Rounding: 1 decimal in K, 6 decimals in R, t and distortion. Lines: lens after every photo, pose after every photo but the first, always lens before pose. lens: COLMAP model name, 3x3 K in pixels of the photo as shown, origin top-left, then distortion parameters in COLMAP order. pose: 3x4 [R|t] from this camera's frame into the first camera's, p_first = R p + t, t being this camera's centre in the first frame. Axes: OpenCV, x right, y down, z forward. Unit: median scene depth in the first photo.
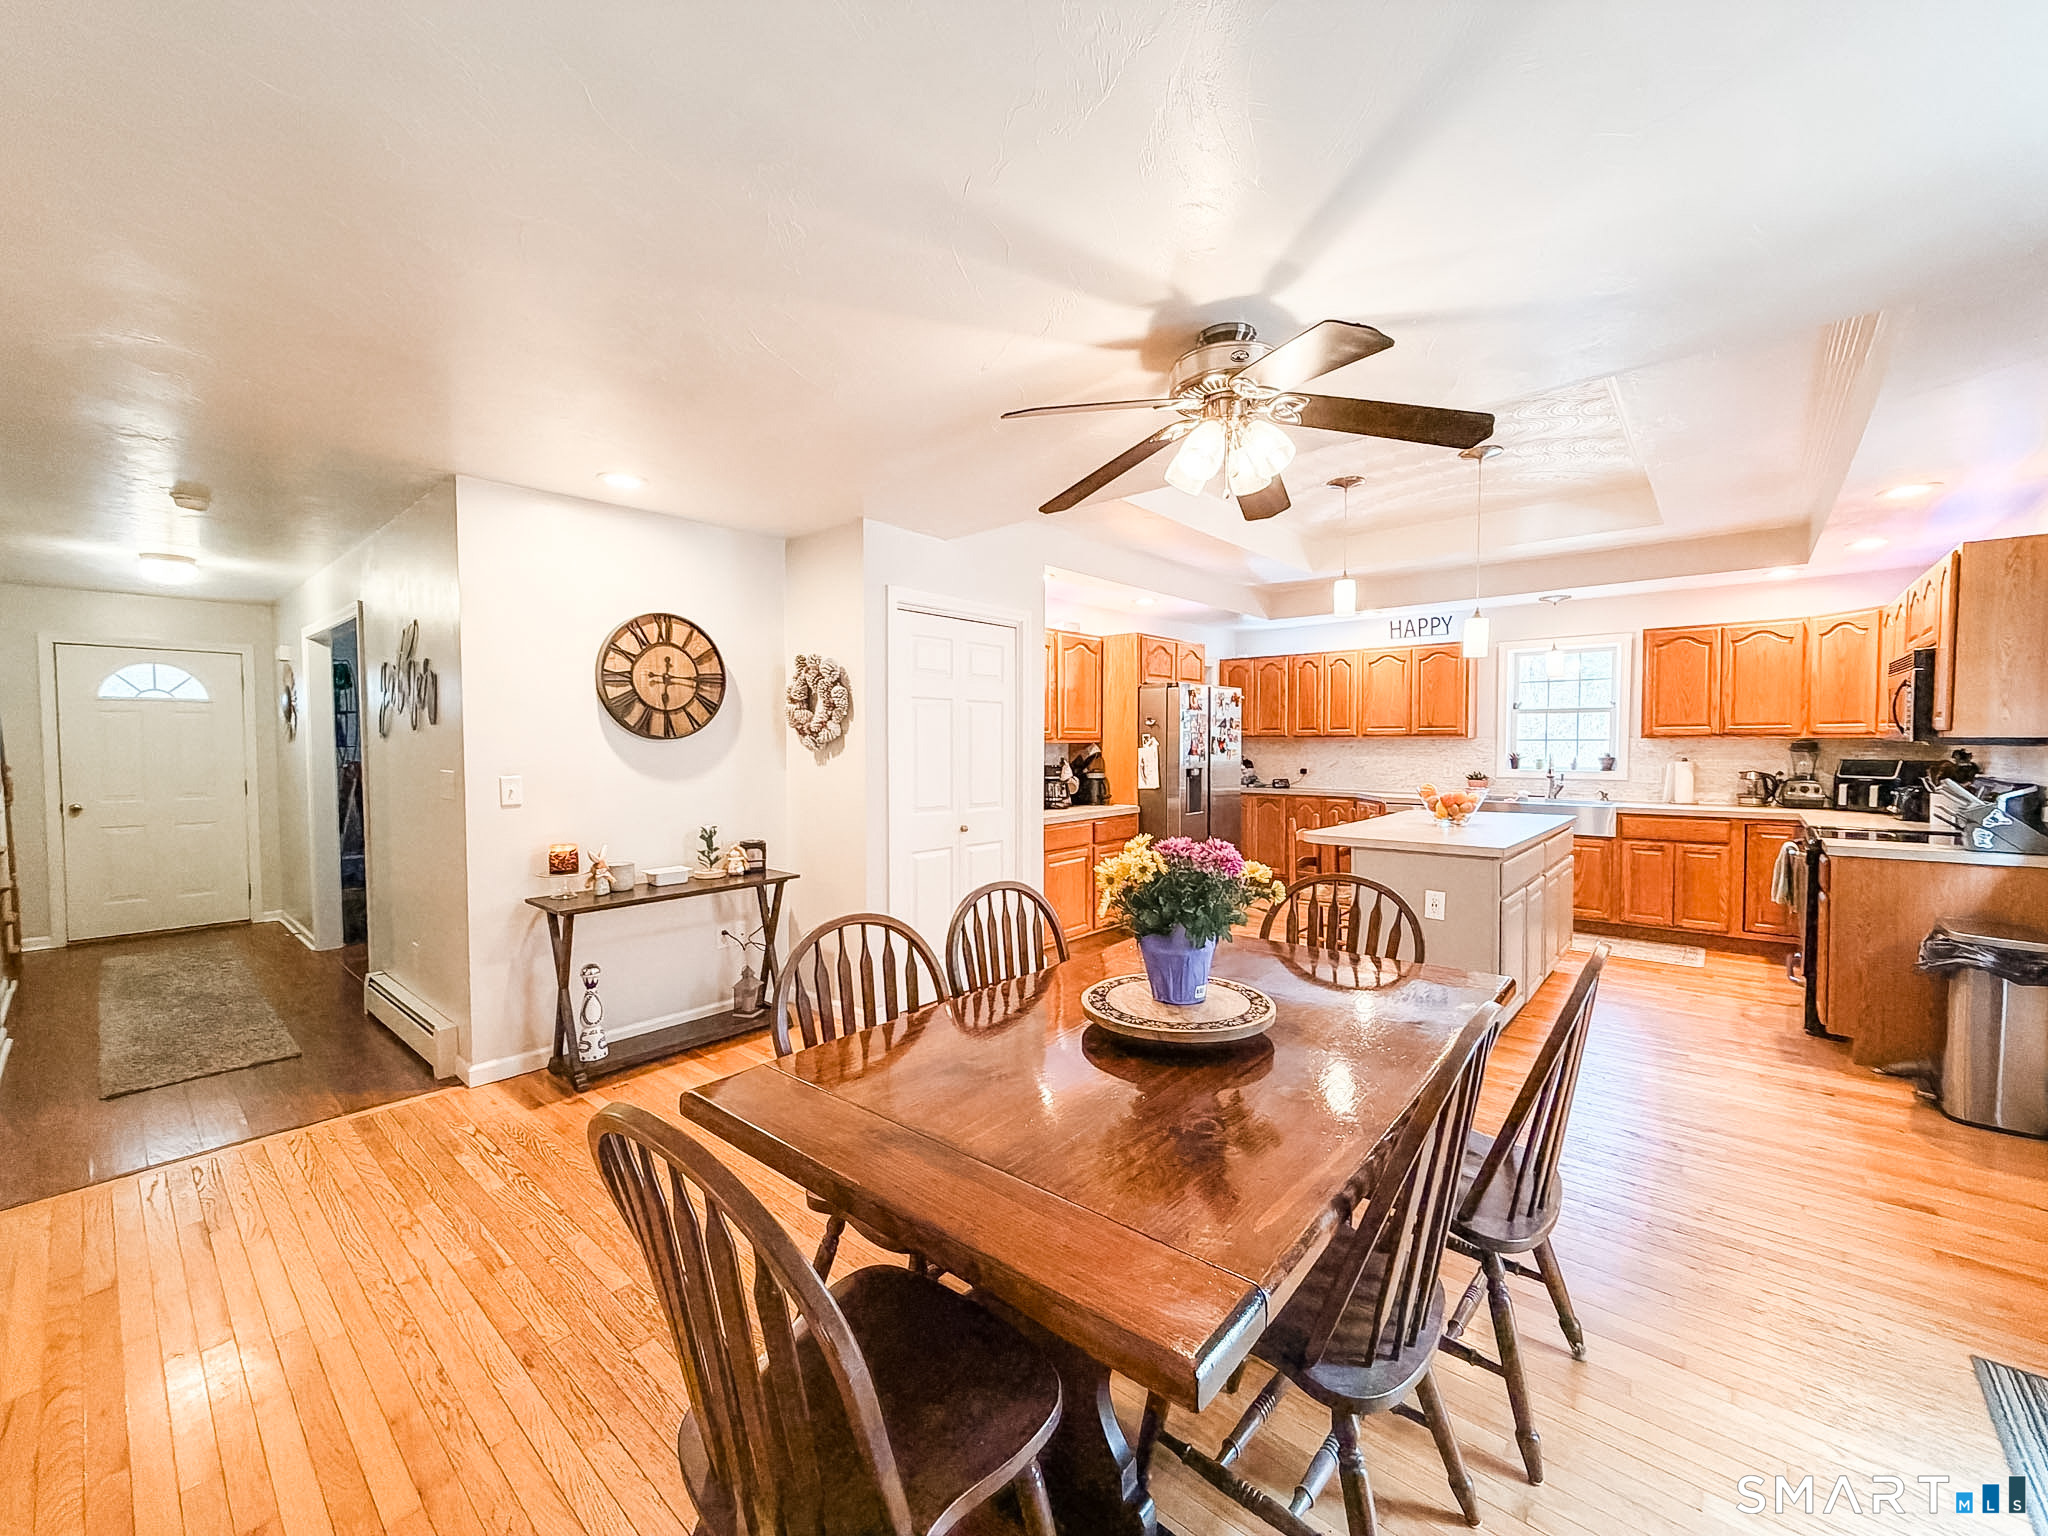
lens RADIAL K [[818.8, 0, 1021.6], [0, 818.8, 768.2], [0, 0, 1]] dist [0.001886, -0.000840]
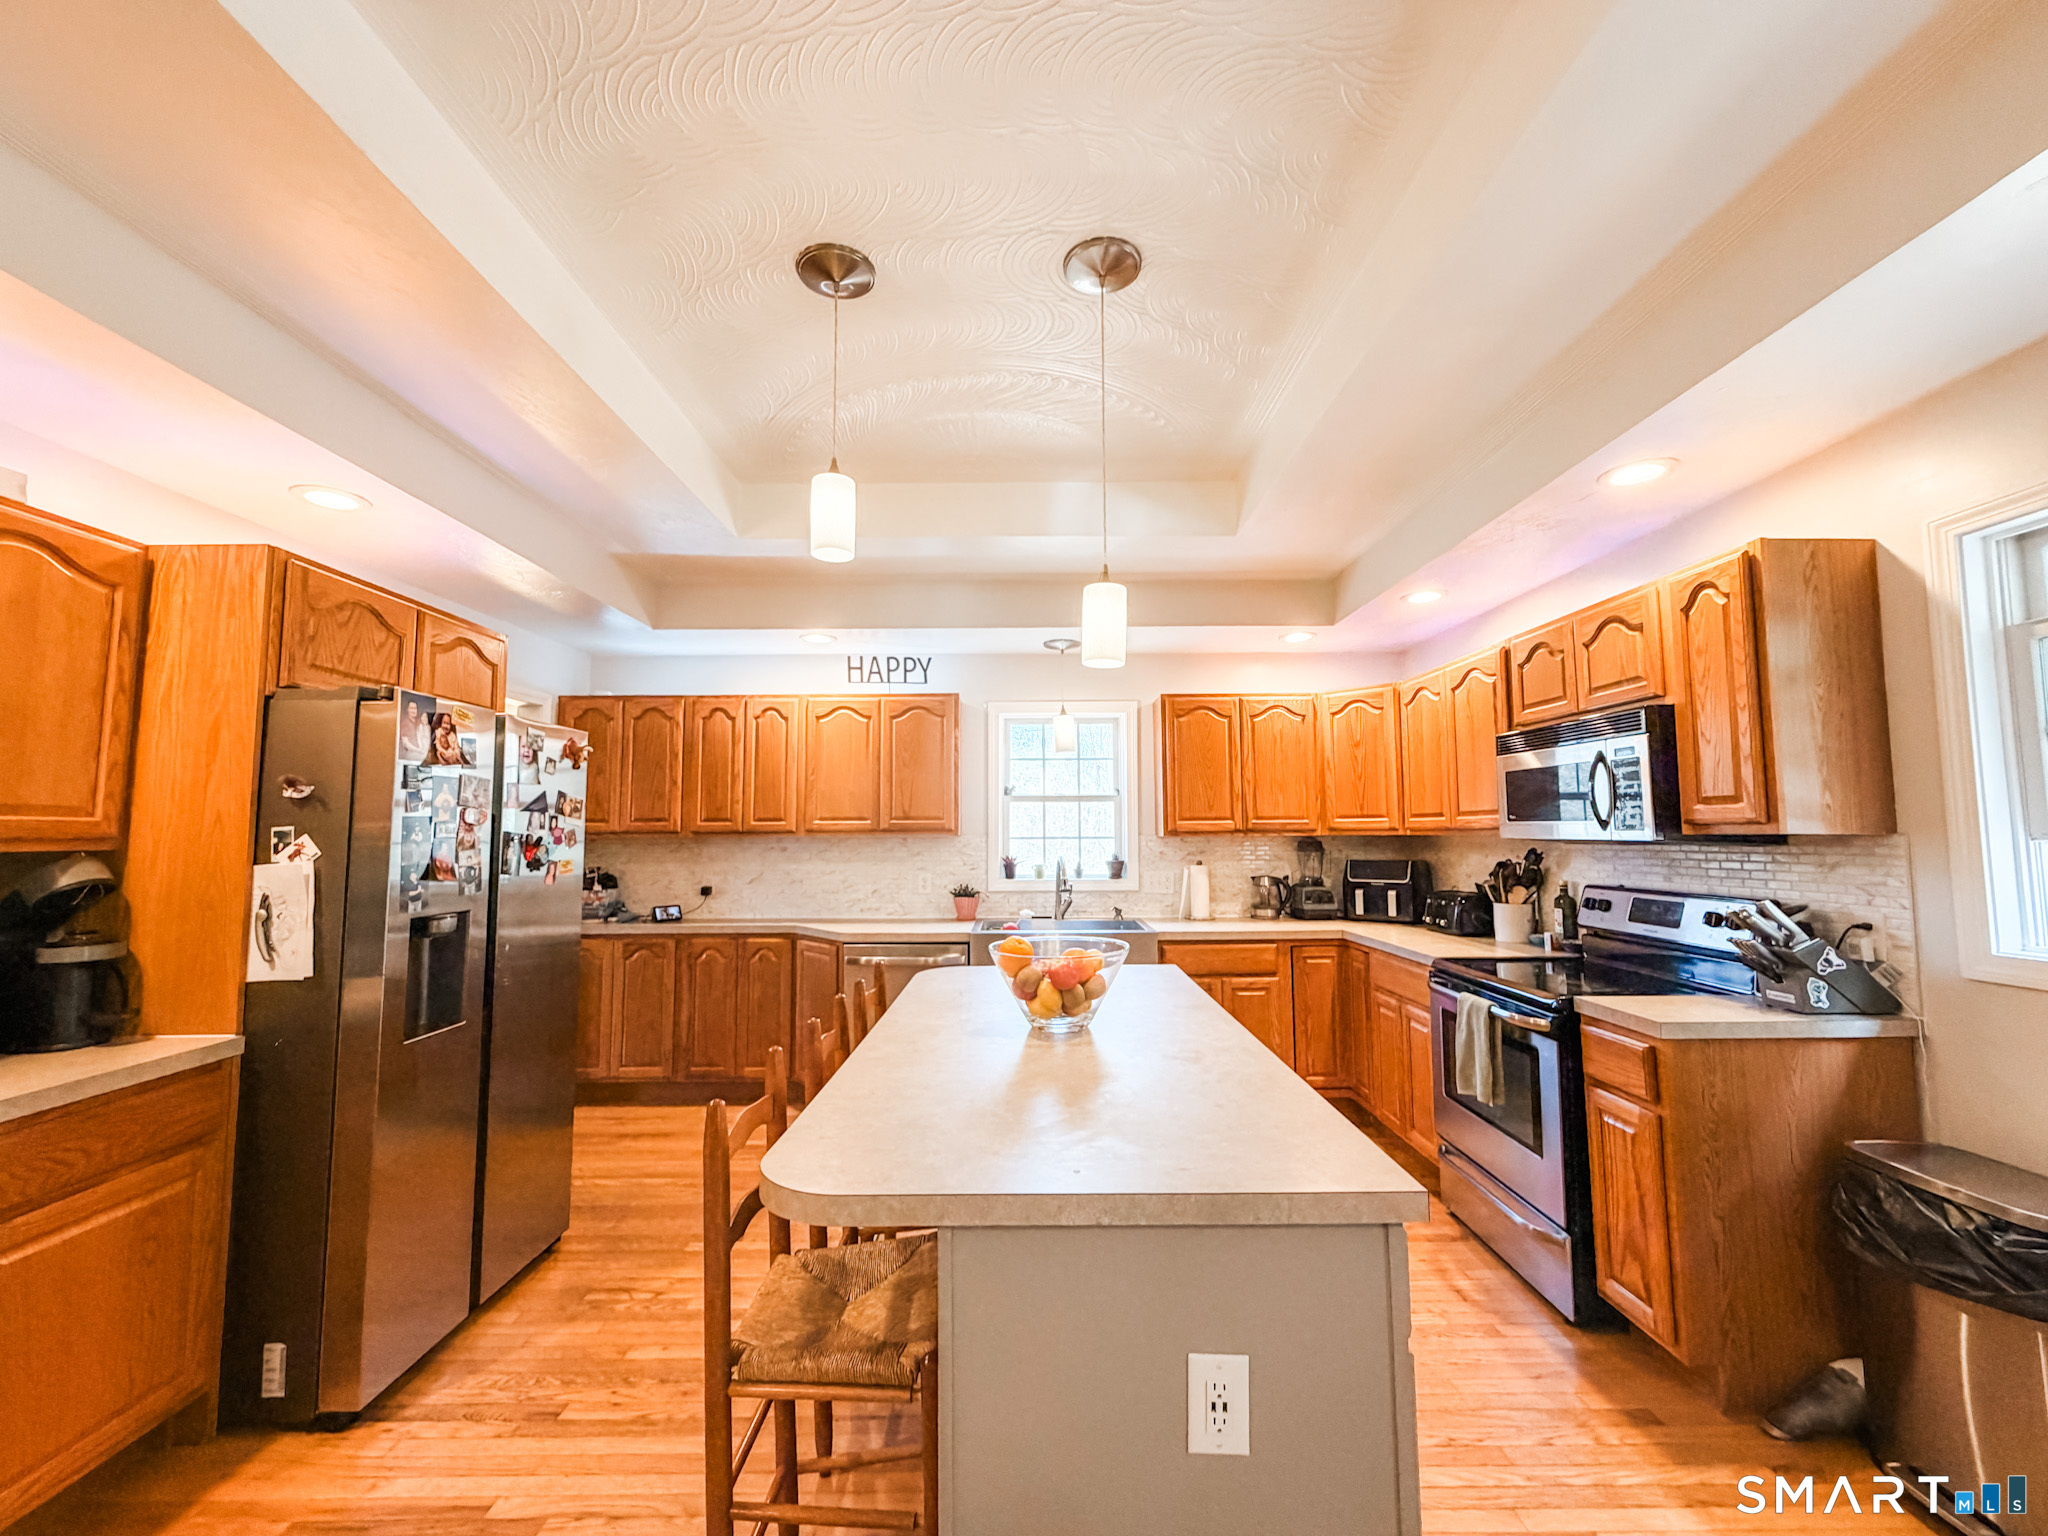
lens RADIAL K [[818.2, 0, 1023.4], [0, 818.2, 768.3], [0, 0, 1]] dist [-0.000036, -0.000231]
pose [[0.751425, 0.052898, 0.657694, 0.190250], [0.025204, 0.993753, -0.108722, -0.023344], [-0.659336, 0.098273, 0.745398, 0.621053]]
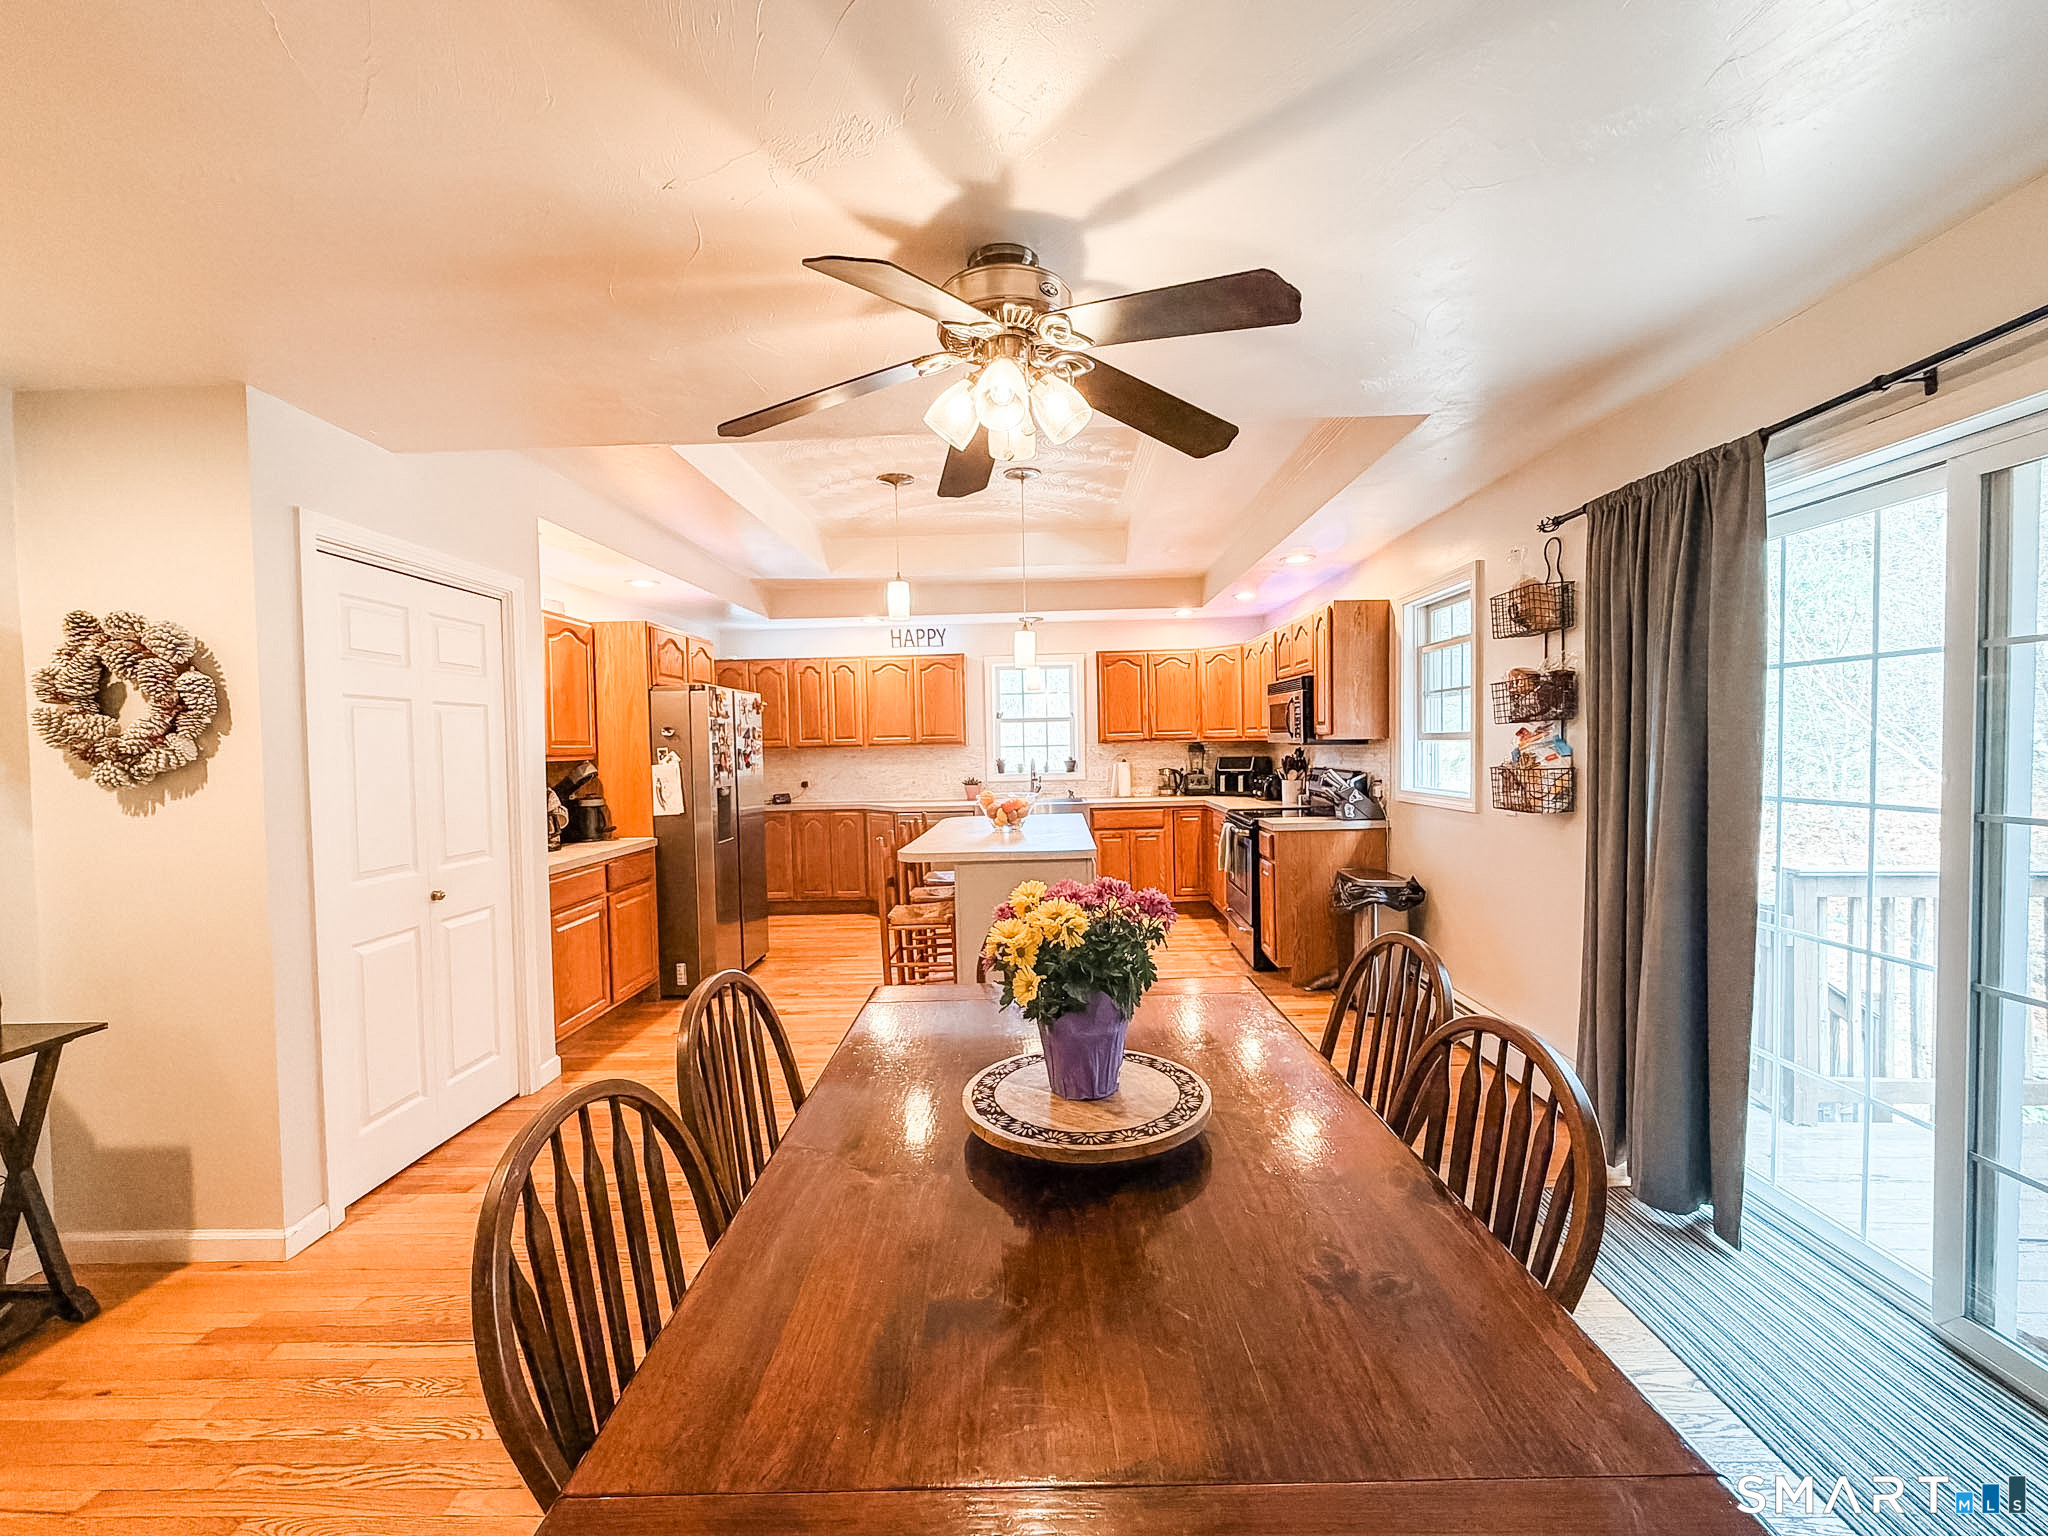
lens RADIAL K [[852.5, 0, 1019.7], [0, 852.5, 765.9], [0, 0, 1]] dist [0.006504, 0.000841]
pose [[0.770112, -0.032075, 0.637102, -0.135128], [0.042458, 0.999098, -0.001022, -0.009418], [-0.636494, 0.027837, 0.770779, 0.154387]]
